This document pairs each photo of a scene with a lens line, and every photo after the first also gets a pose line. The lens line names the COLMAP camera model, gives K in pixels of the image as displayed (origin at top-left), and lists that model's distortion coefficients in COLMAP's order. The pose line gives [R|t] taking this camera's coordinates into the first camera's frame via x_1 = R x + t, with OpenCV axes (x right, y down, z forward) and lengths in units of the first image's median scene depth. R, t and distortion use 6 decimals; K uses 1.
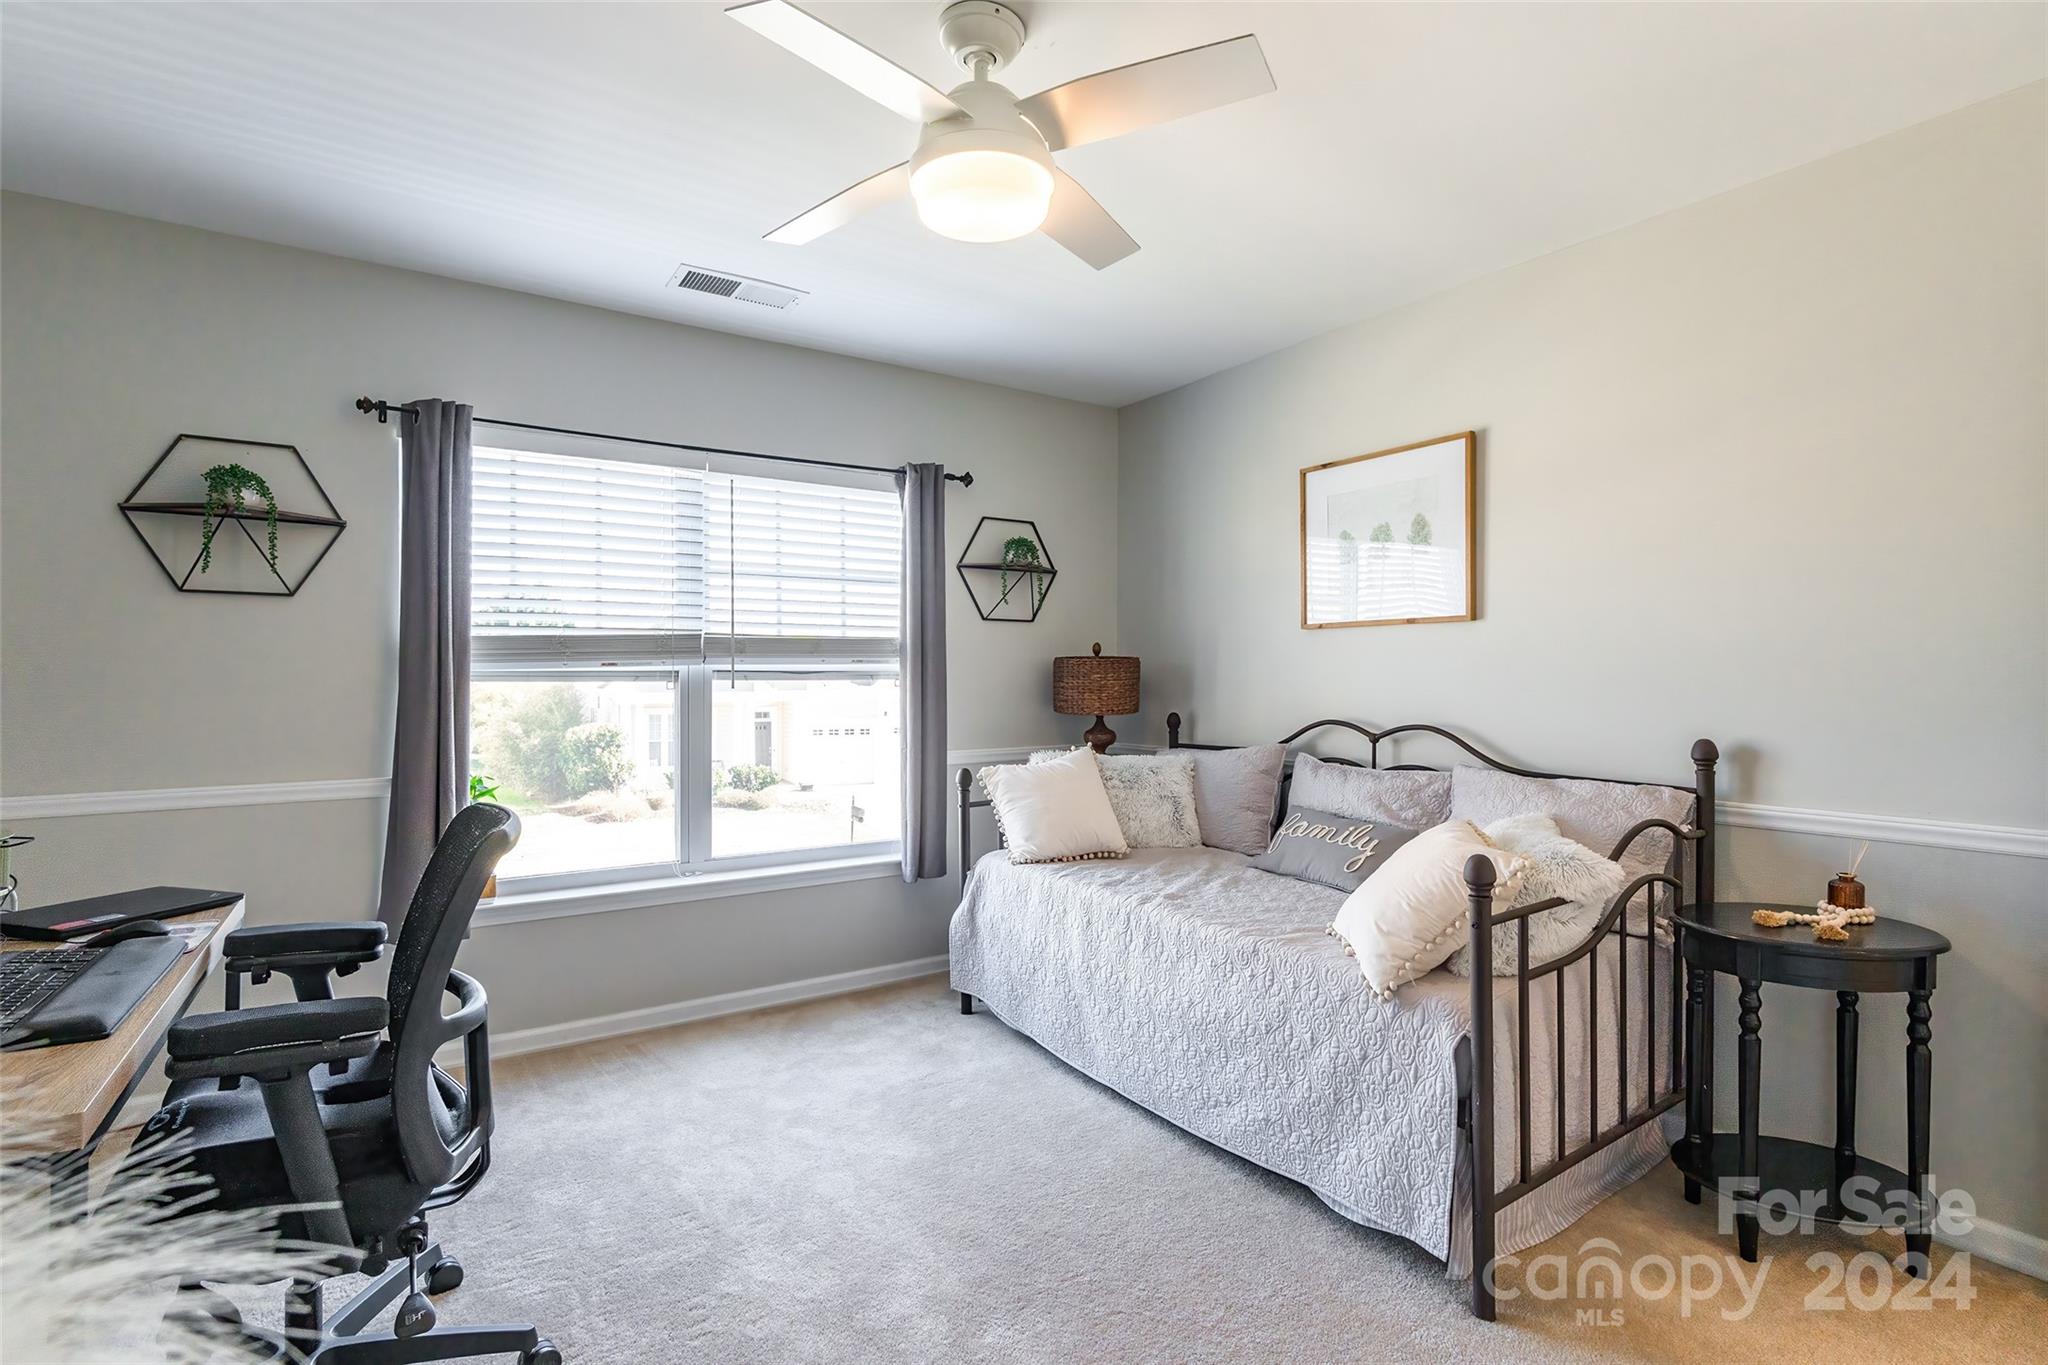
lens RADIAL K [[946.5, 0, 1027.9], [0, 946.5, 678.5], [0, 0, 1]] dist [-0.009208, 0.001535]
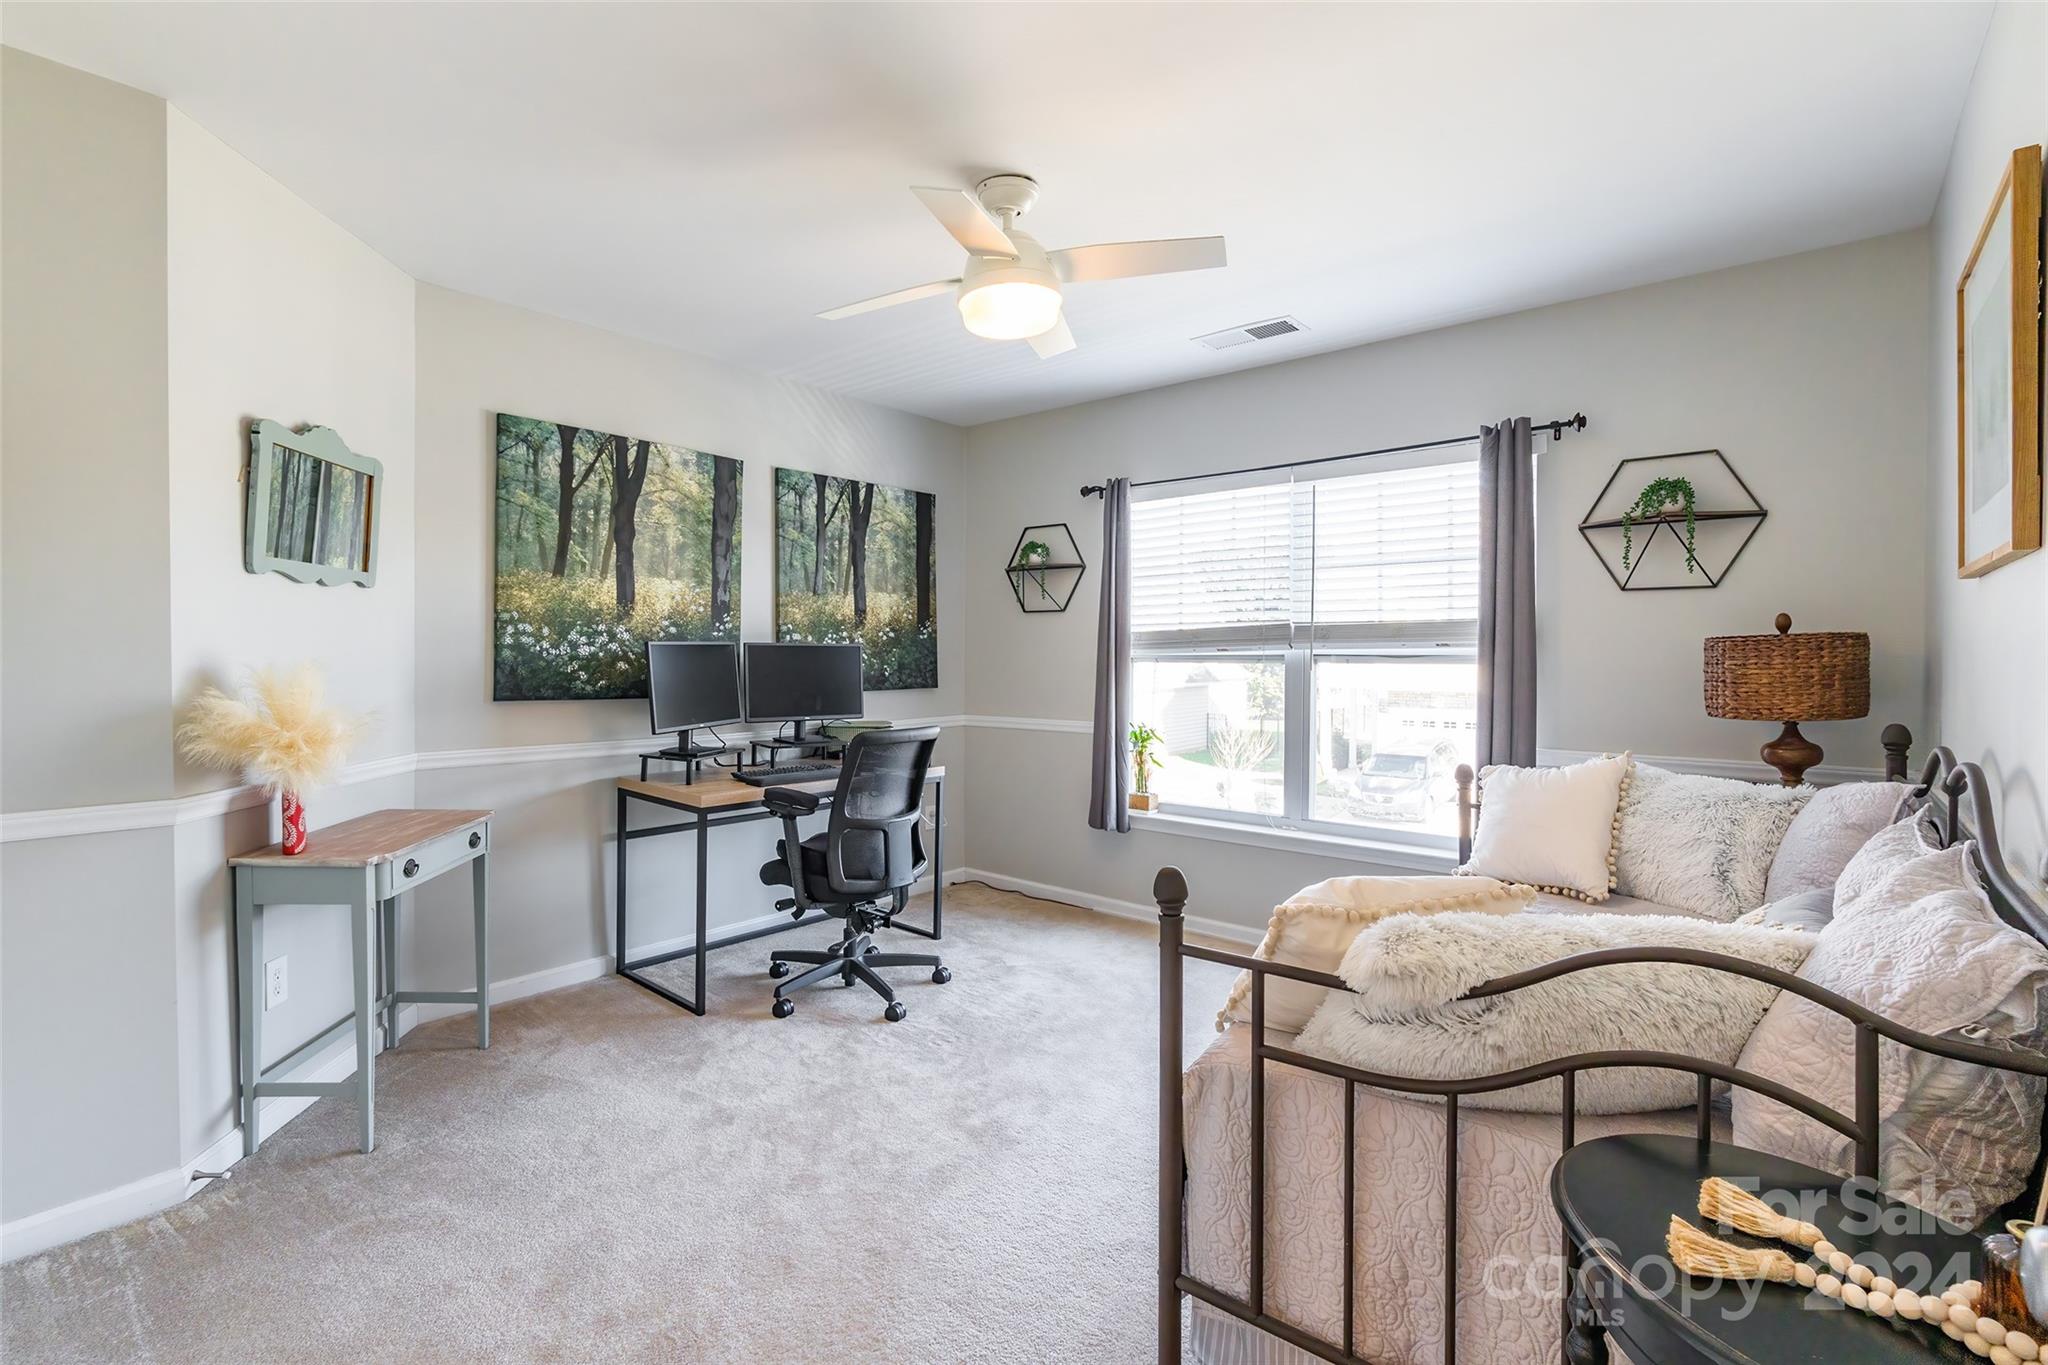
lens RADIAL K [[946.5, 0, 1000.4], [0, 946.5, 663.0], [0, 0, 1]] dist [-0.009208, 0.001535]
pose [[0.280894, 0.007152, -0.959712, 0.666709], [-0.007798, 0.999956, 0.005170, -0.001444], [0.959707, 0.006031, 0.280937, 0.325479]]
